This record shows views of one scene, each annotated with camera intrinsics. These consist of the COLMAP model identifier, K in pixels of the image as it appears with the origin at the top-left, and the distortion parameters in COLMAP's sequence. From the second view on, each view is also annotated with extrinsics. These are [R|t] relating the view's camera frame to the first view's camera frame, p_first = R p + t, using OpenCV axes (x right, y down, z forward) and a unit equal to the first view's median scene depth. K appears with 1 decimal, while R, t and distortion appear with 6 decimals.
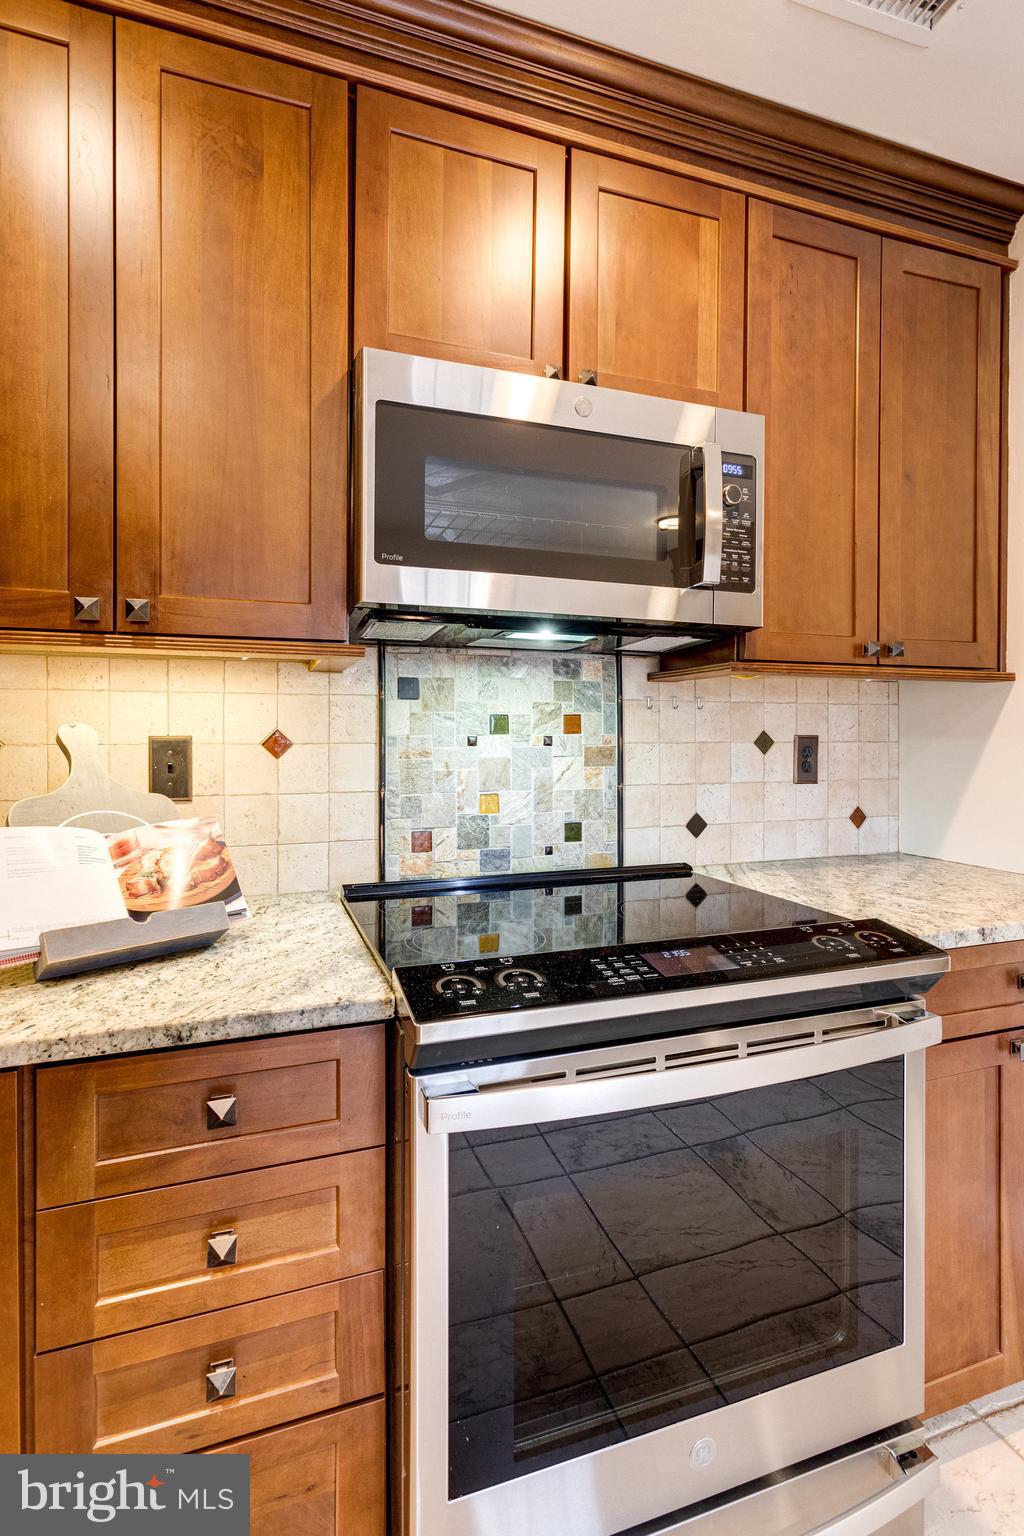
lens RADIAL K [[735.8, 0, 497.4], [0, 735.8, 737.5], [0, 0, 1]] dist [0.000436, 0.001226]
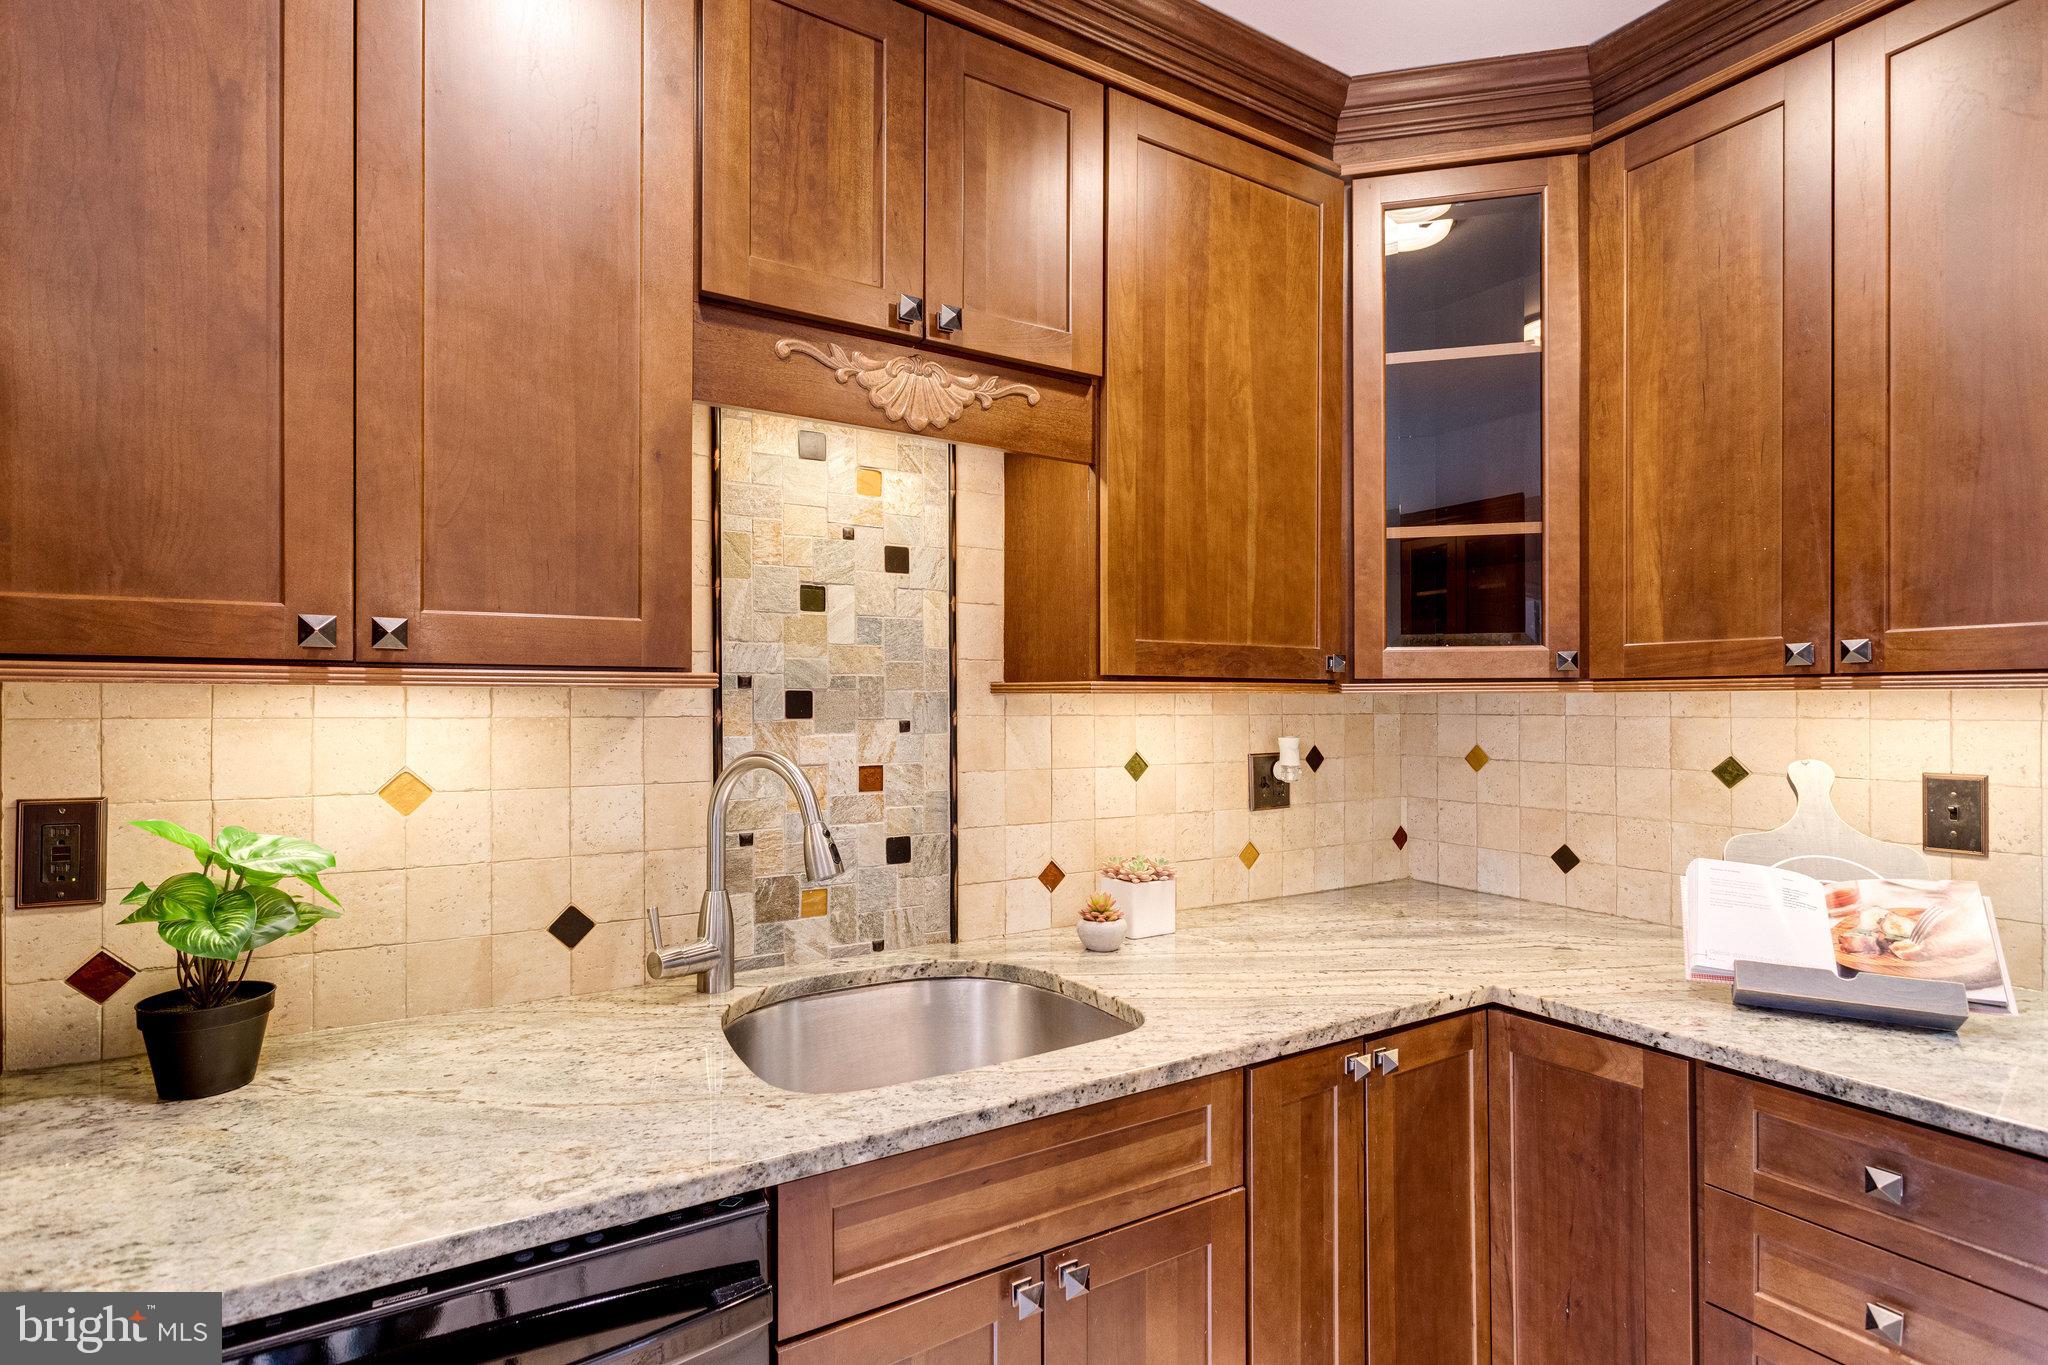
lens RADIAL K [[981.1, 0, 1024.8], [0, 981.1, 700.4], [0, 0, 1]] dist [0.000436, 0.001226]
pose [[0.219777, 0.000741, -0.975550, 0.403467], [0.003594, 0.999992, 0.001570, -0.091189], [0.975543, -0.003852, 0.219773, -0.254977]]
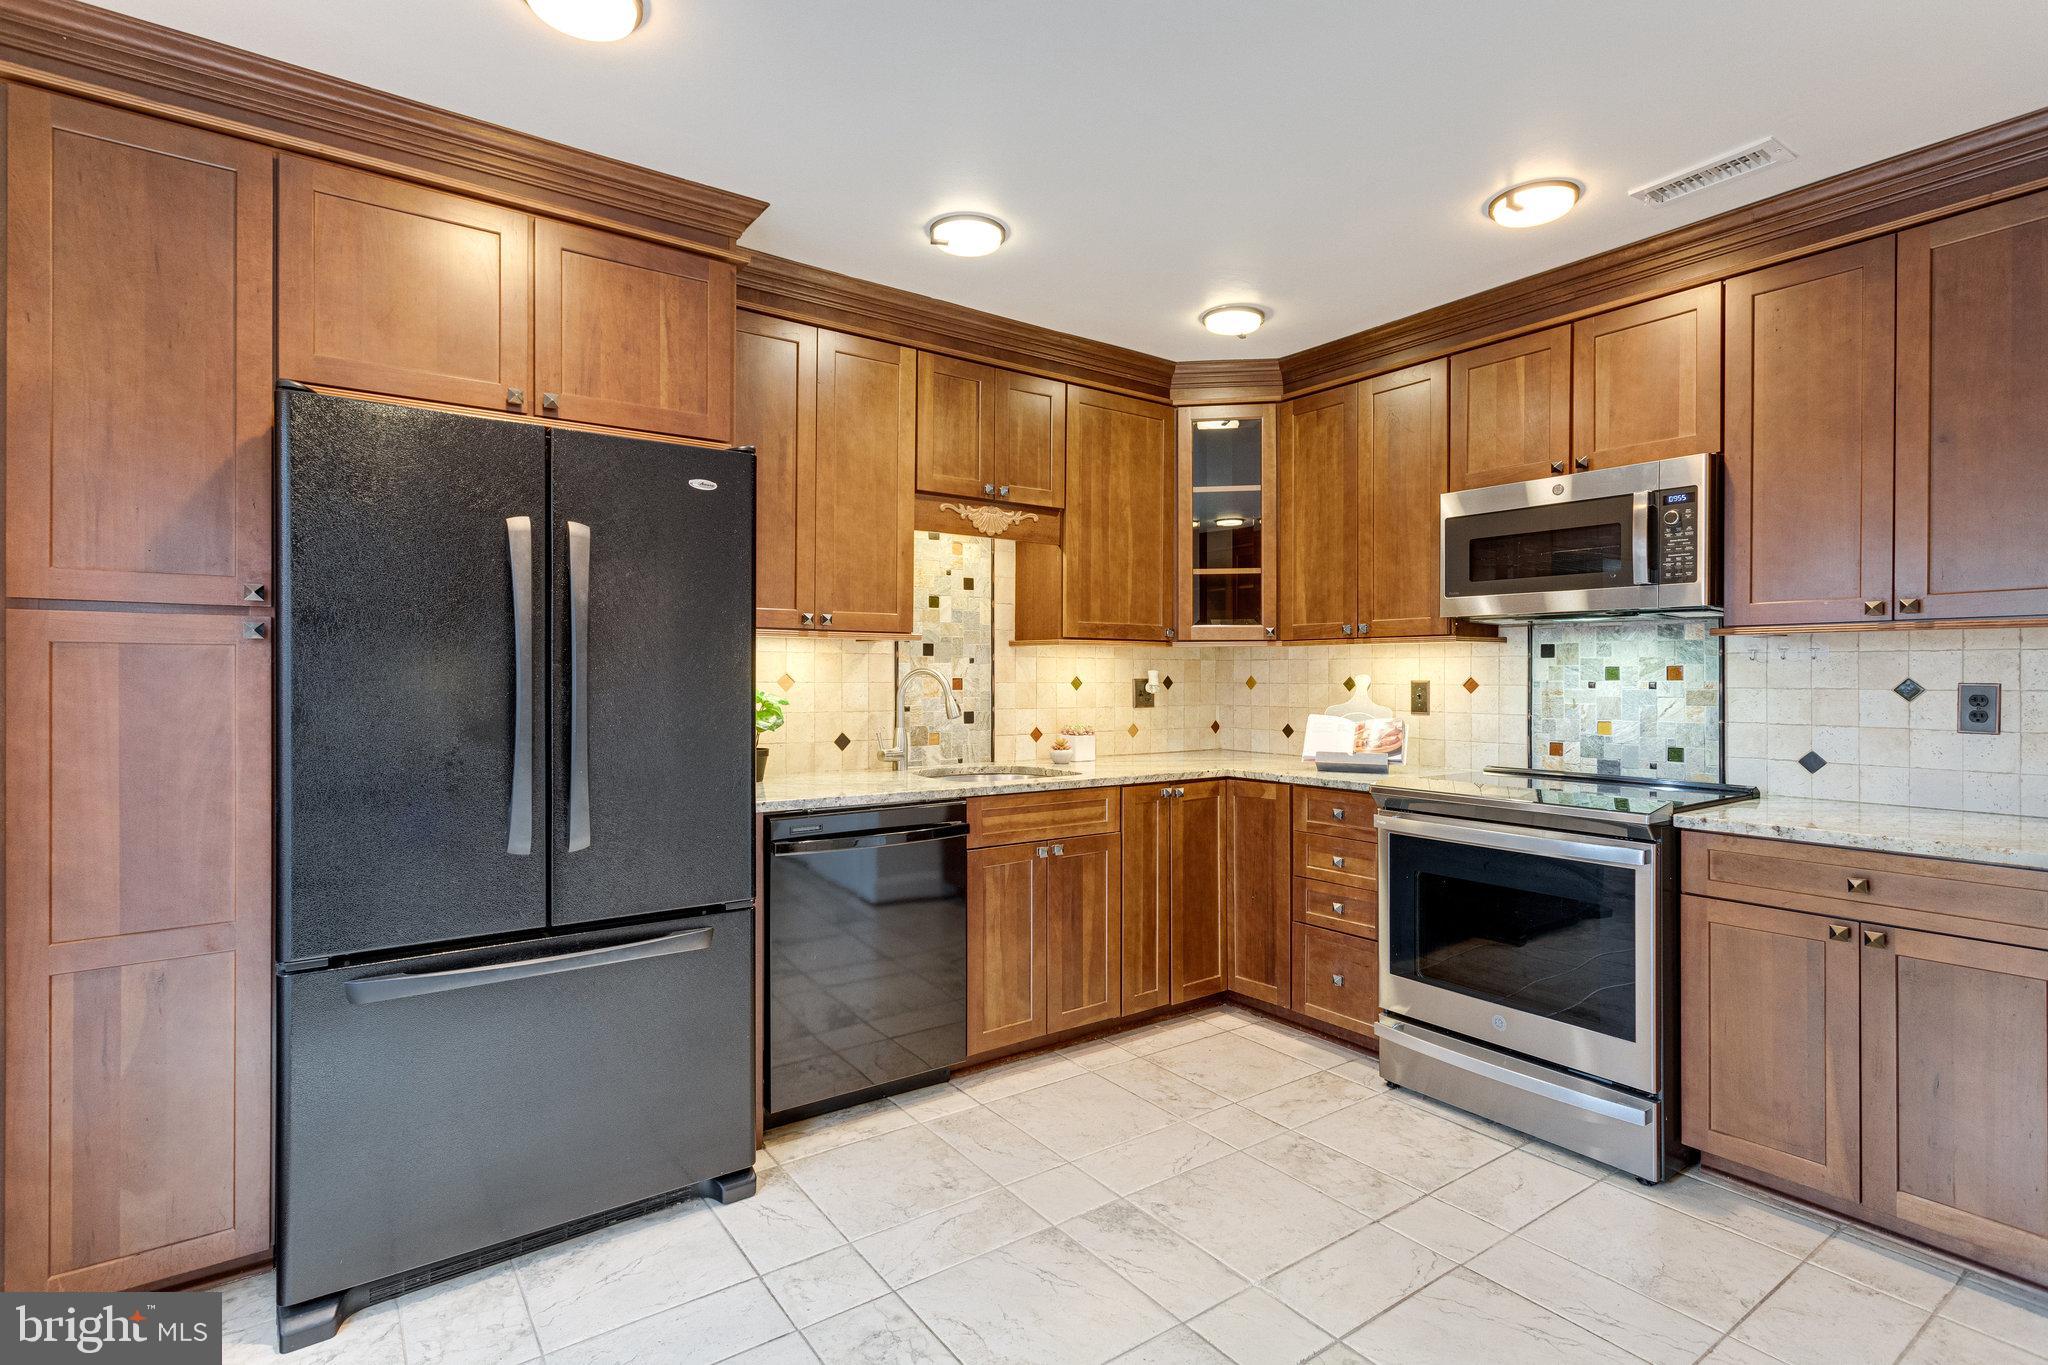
lens RADIAL K [[981.1, 0, 1022.4], [0, 981.1, 679.3], [0, 0, 1]] dist [0.000436, 0.001226]
pose [[0.290063, 0.008113, -0.956973, 1.776981], [0.001180, 0.999960, 0.008835, -0.029450], [0.957007, -0.003692, 0.290042, -0.778351]]
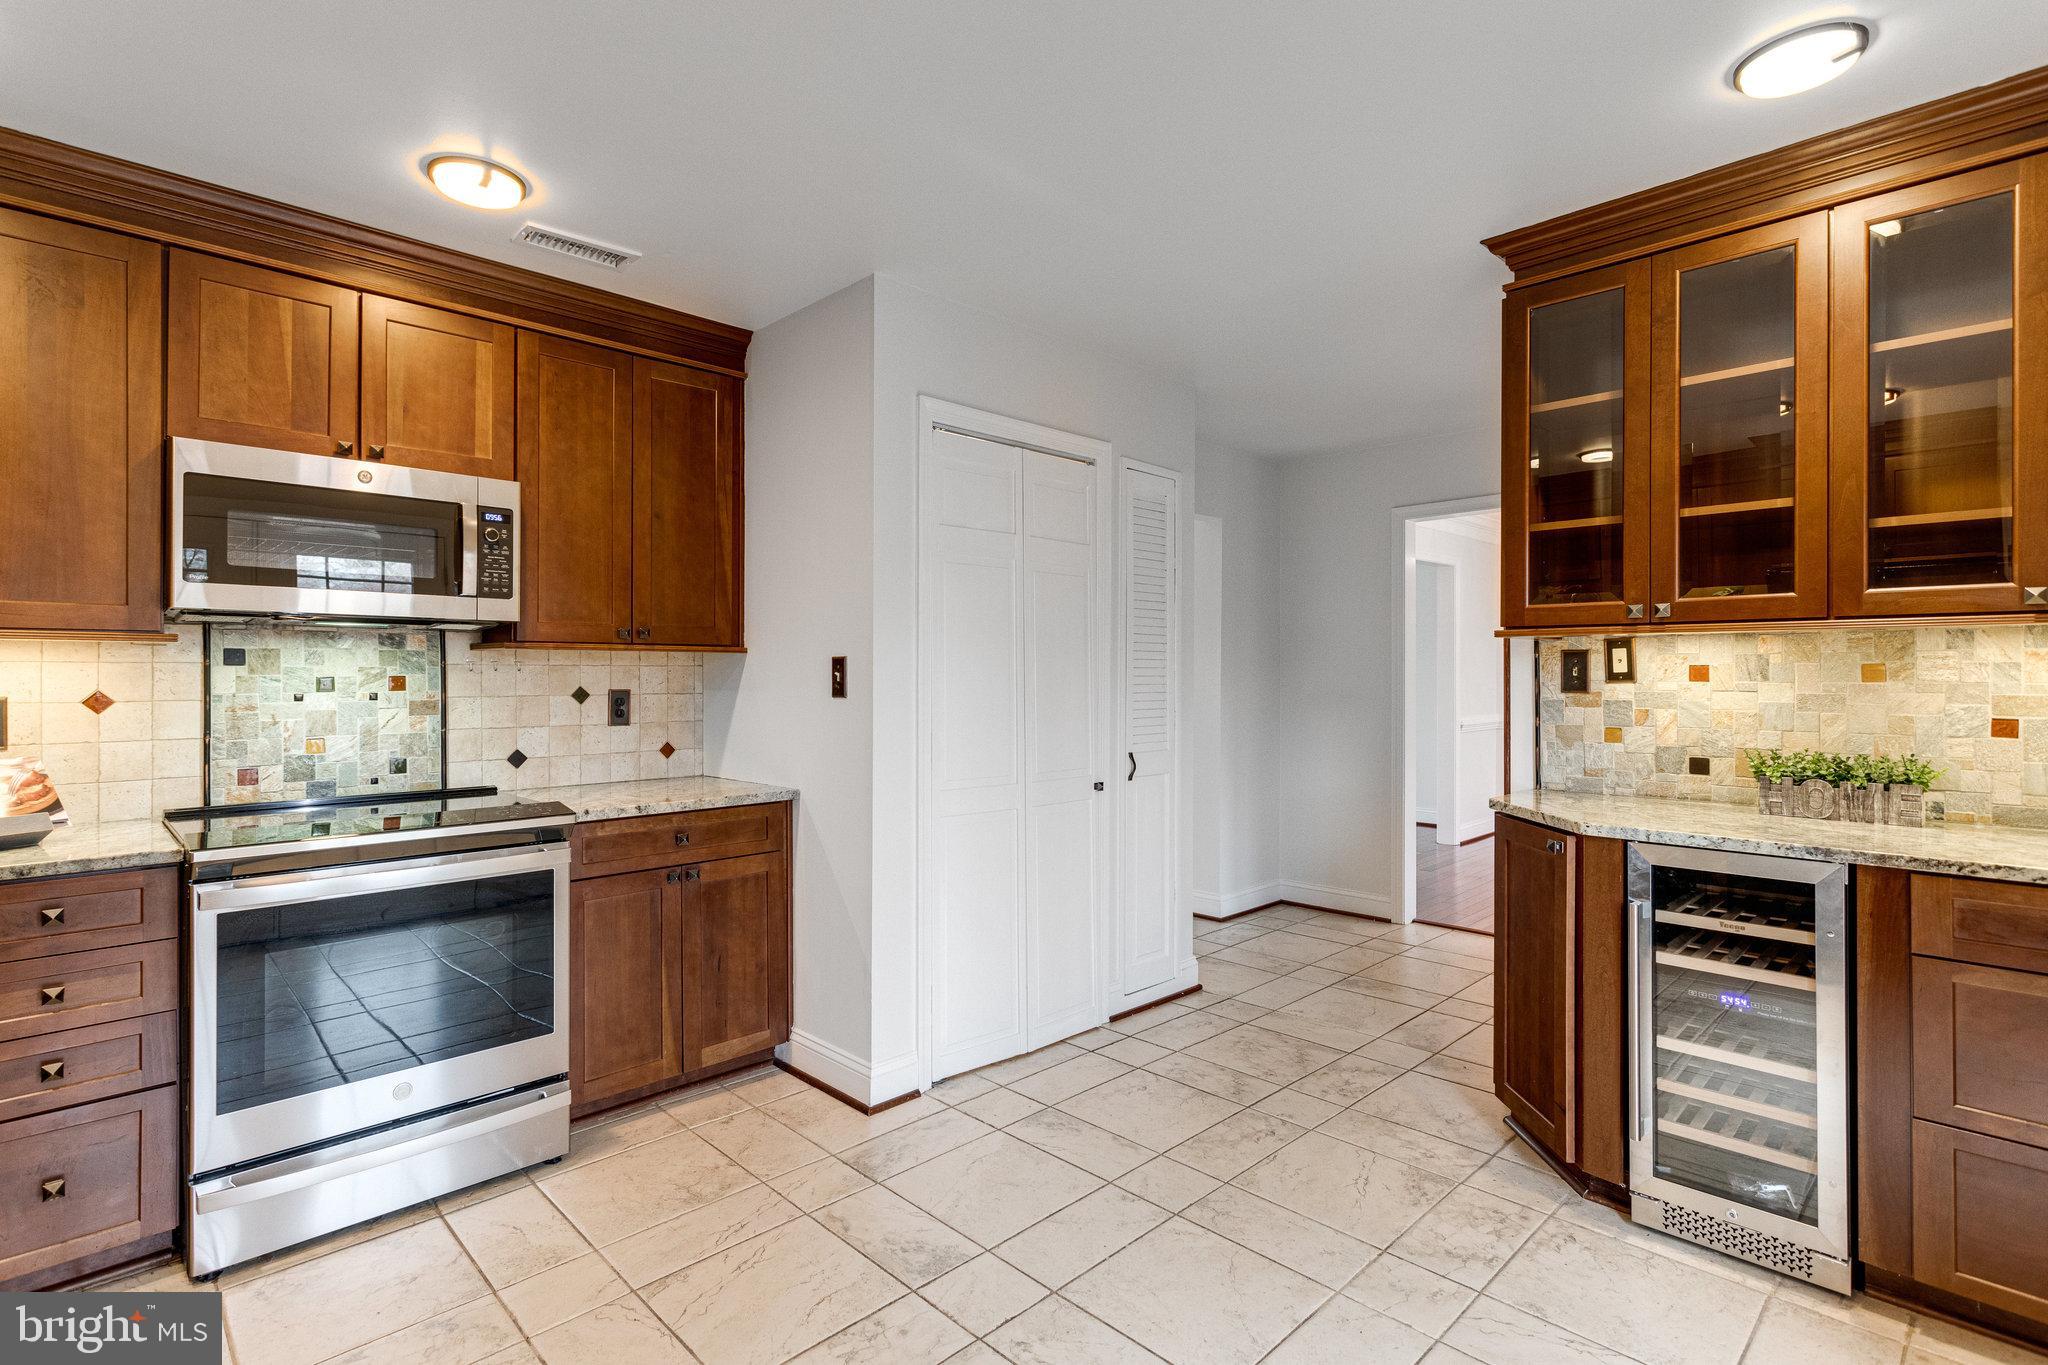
lens RADIAL K [[981.1, 0, 1021.4], [0, 981.1, 675.5], [0, 0, 1]] dist [0.000436, 0.001226]
pose [[0.897391, -0.000255, 0.441237, 0.399993], [0.000748, 0.999999, -0.000945, -0.036426], [-0.441236, 0.001178, 0.897390, -1.279796]]
